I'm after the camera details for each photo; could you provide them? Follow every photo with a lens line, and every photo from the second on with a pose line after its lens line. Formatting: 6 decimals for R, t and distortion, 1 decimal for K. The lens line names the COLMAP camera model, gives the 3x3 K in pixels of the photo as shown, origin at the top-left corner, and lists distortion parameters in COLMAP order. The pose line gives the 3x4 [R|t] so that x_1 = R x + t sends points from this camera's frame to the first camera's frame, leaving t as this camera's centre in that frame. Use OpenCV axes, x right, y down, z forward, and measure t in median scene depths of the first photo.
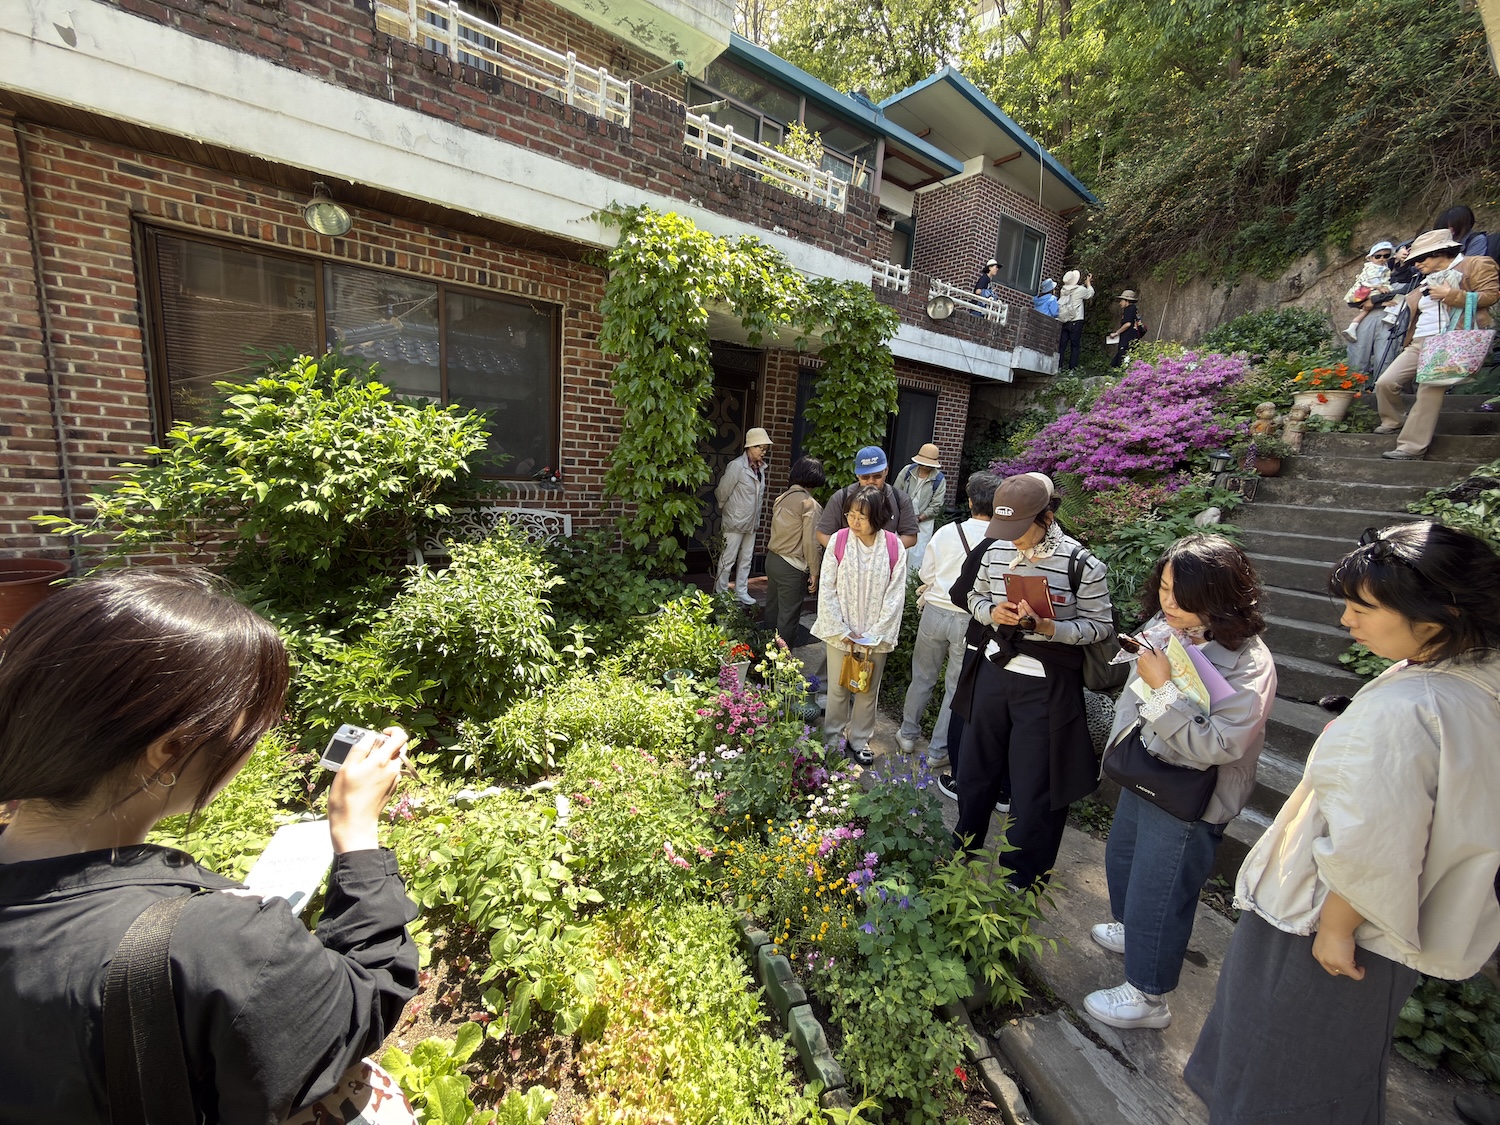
lens RADIAL K [[600.8, 0, 750.1], [0, 600.8, 566.7], [0, 0, 1]] dist [0.001686, 0.000090]
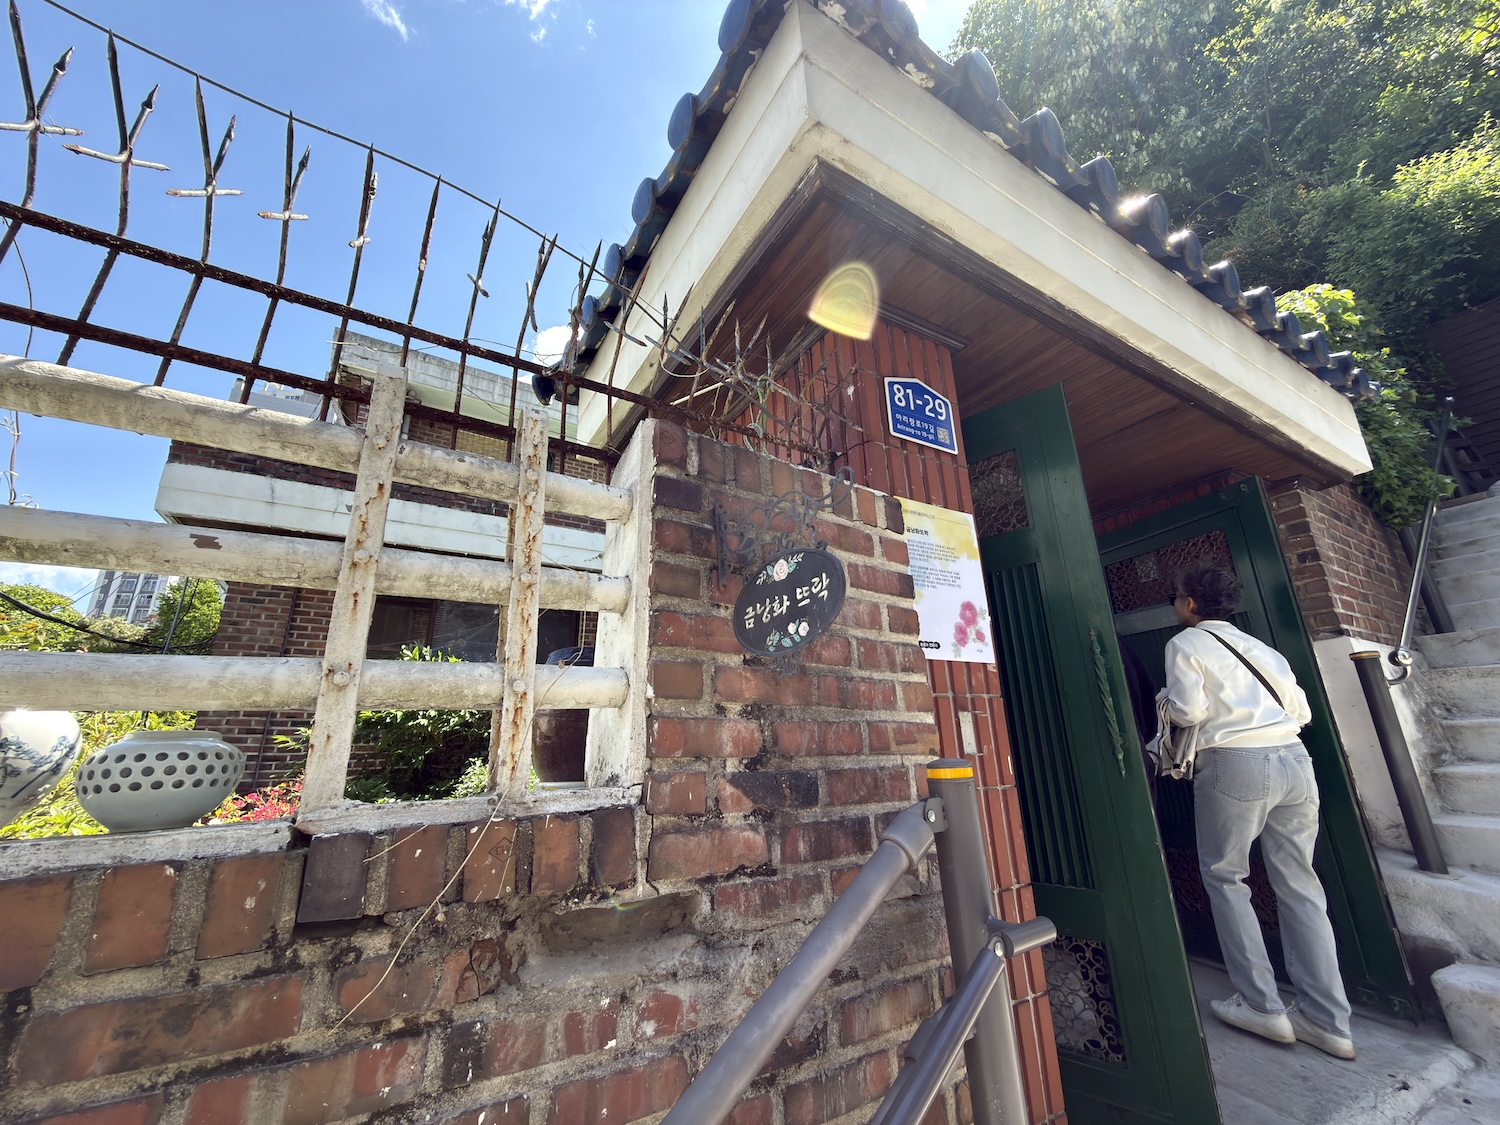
lens RADIAL K [[600.8, 0, 750.7], [0, 600.8, 562.9], [0, 0, 1]] dist [0.001686, 0.000090]
pose [[0.993441, -0.113470, -0.014116, 0.225916], [0.093121, 0.874501, -0.476001, 0.349250], [0.066356, 0.471564, 0.879331, -0.555227]]
